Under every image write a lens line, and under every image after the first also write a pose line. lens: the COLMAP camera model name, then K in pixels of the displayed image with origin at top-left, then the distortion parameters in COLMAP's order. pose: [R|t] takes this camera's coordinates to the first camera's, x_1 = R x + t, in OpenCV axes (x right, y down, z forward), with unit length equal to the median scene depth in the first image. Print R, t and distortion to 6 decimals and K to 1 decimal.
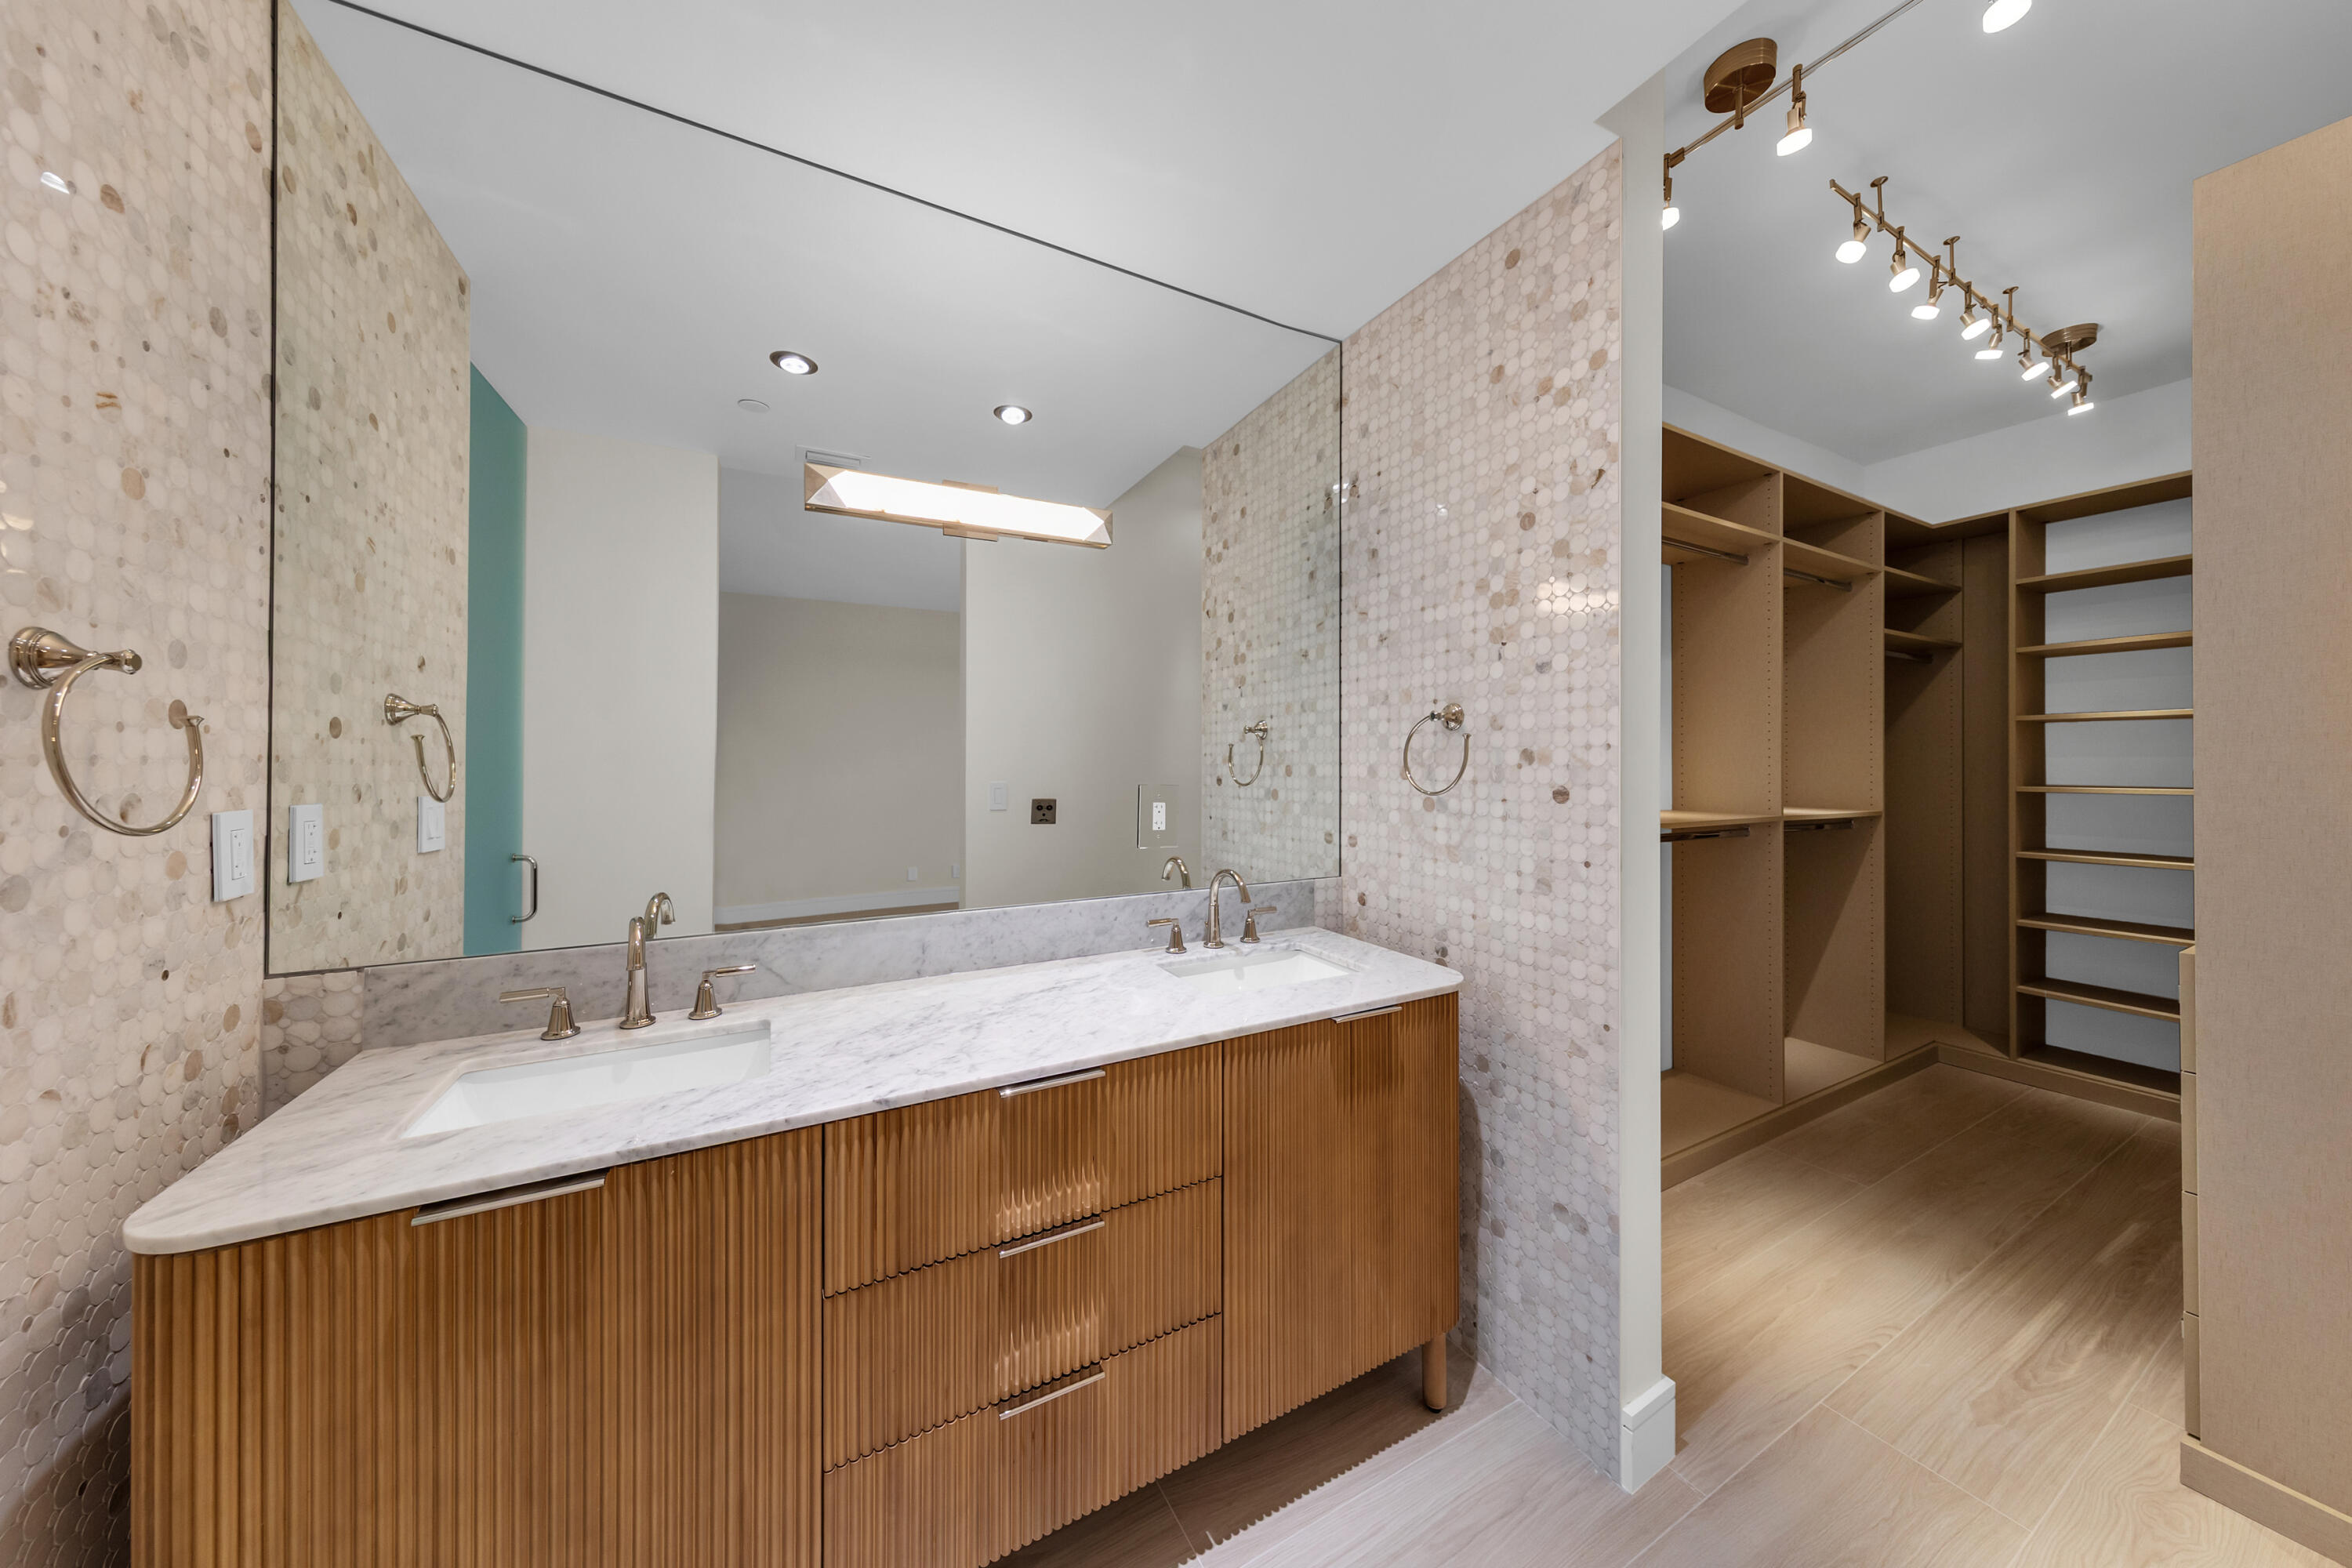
lens RADIAL K [[733.1, 0, 1184.5], [0, 733.1, 769.4], [0, 0, 1]] dist [0.004108, -0.000171]
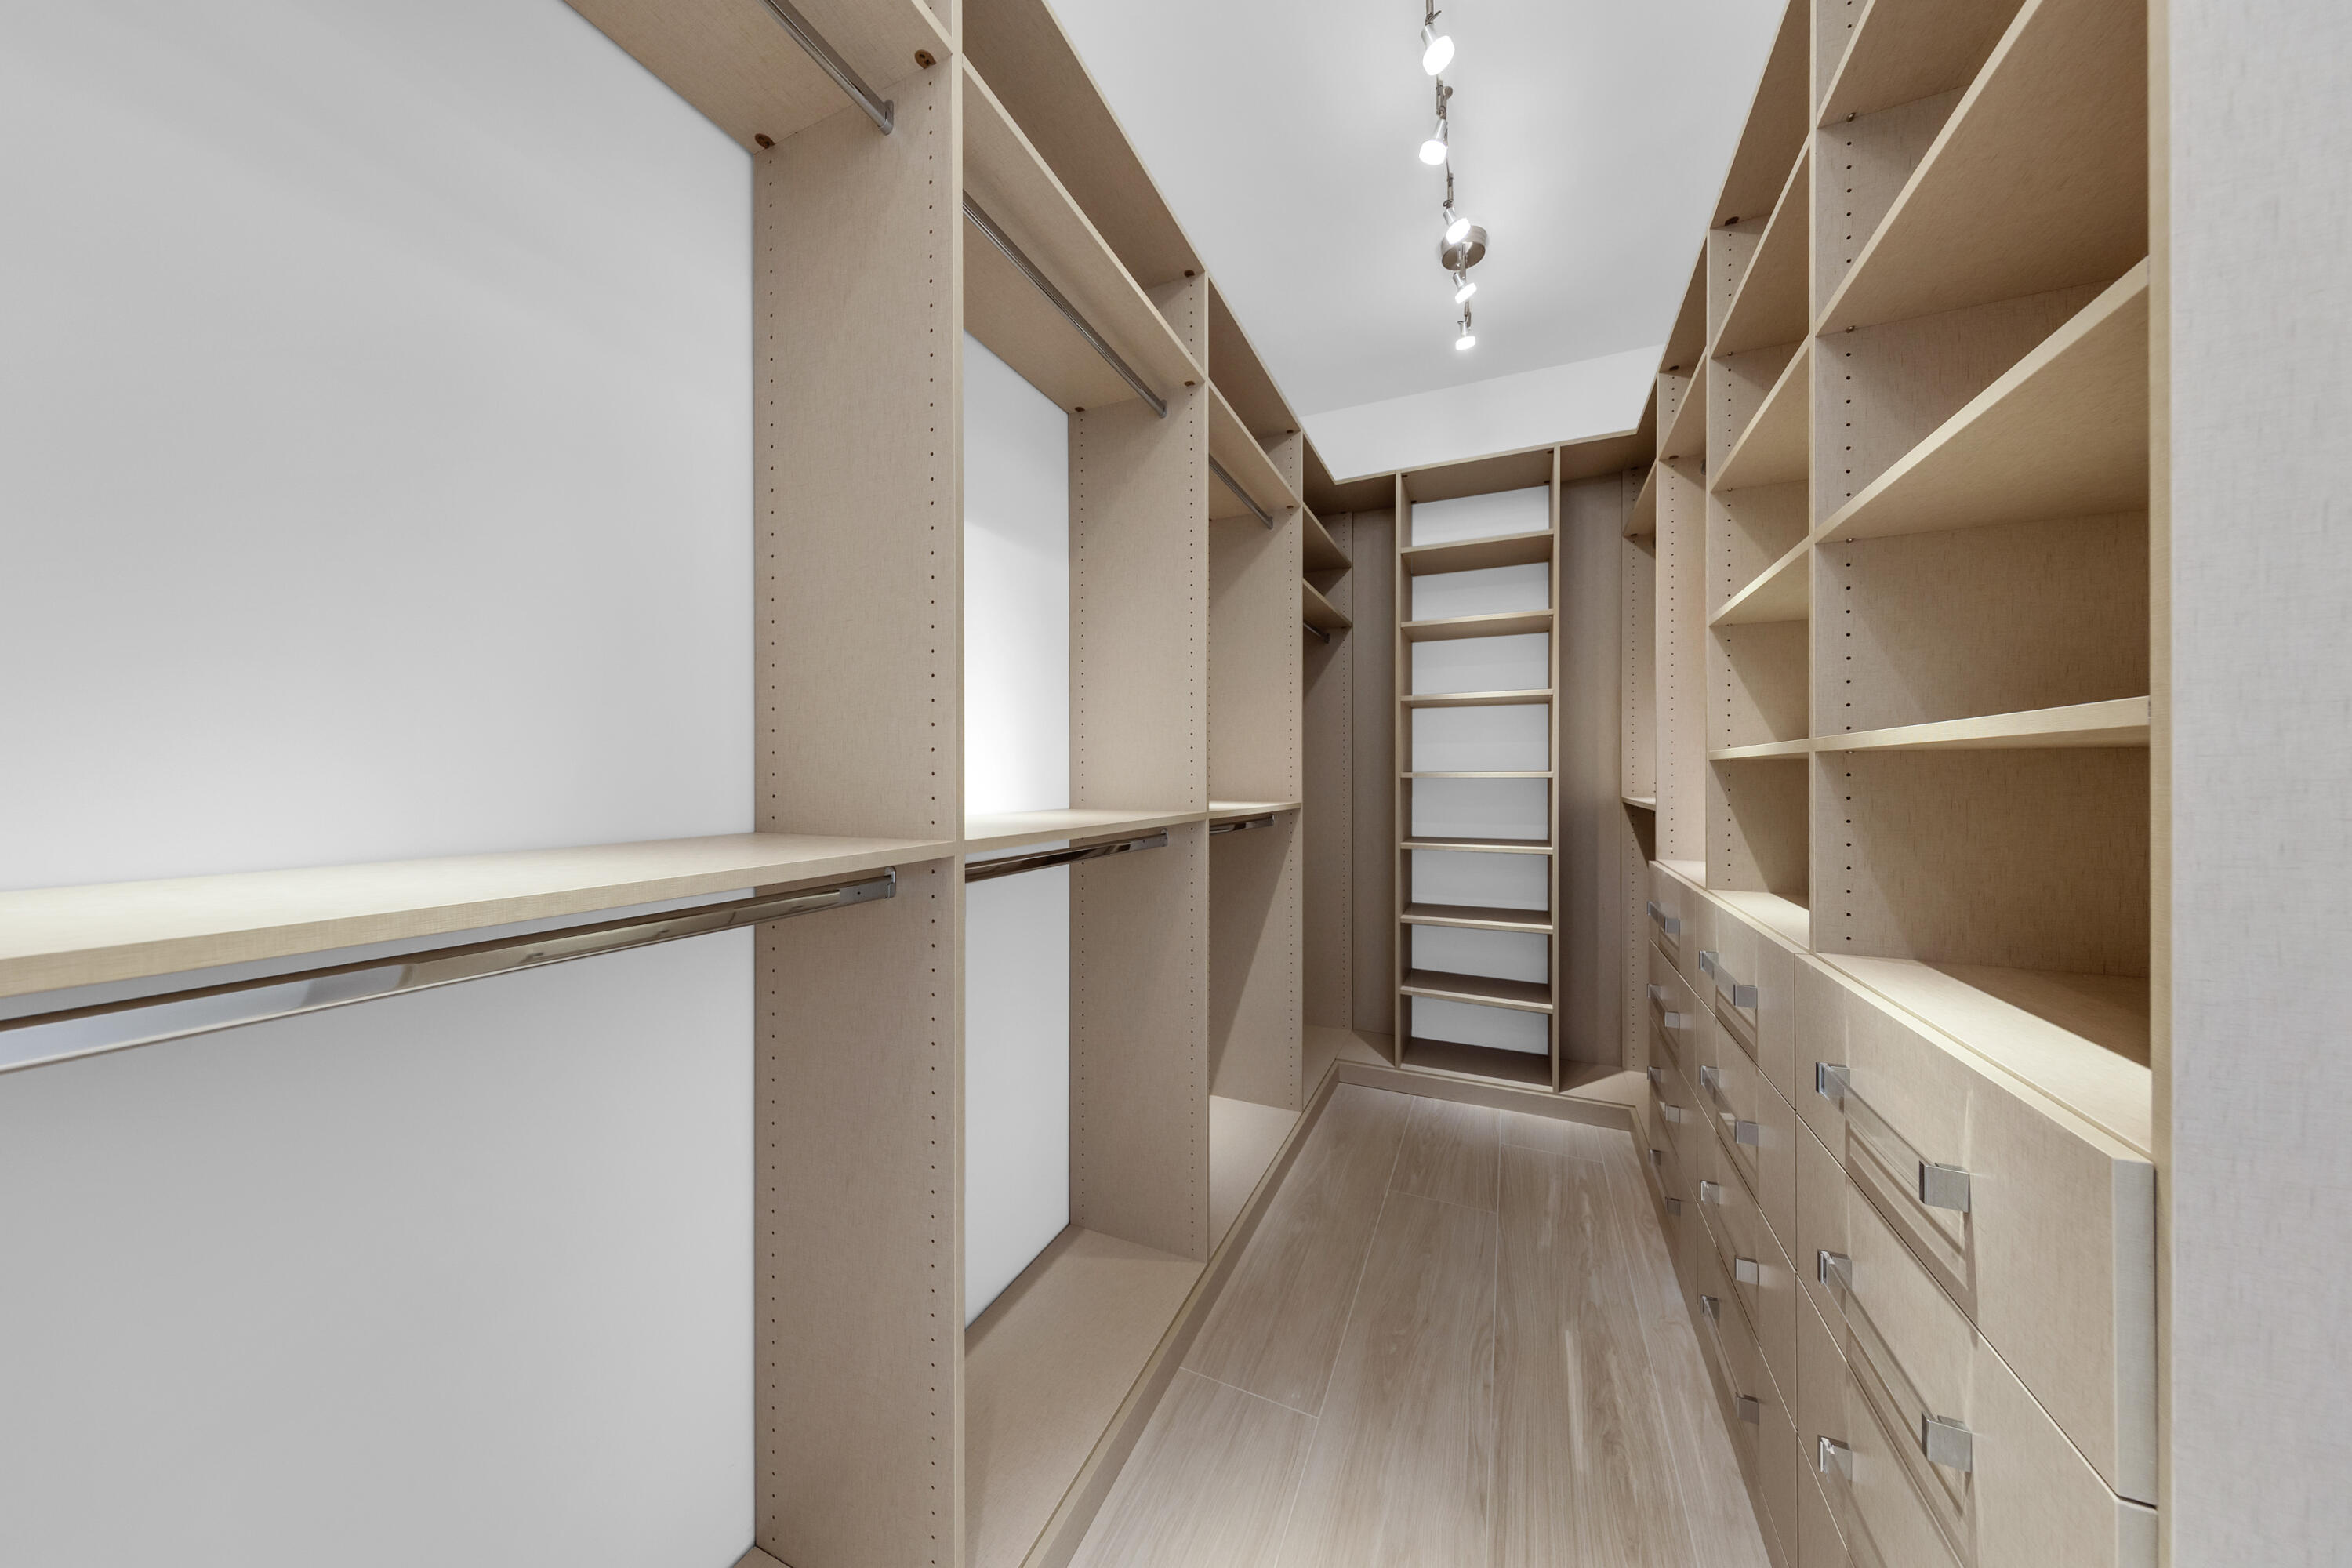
lens RADIAL K [[733.1, 0, 1184.5], [0, 733.1, 769.4], [0, 0, 1]] dist [0.004108, -0.000171]
pose [[0.793041, 0.005071, 0.609147, 0.352161], [-0.000285, 0.999968, -0.007953, 0.026214], [-0.609168, 0.006134, 0.793017, 0.436703]]
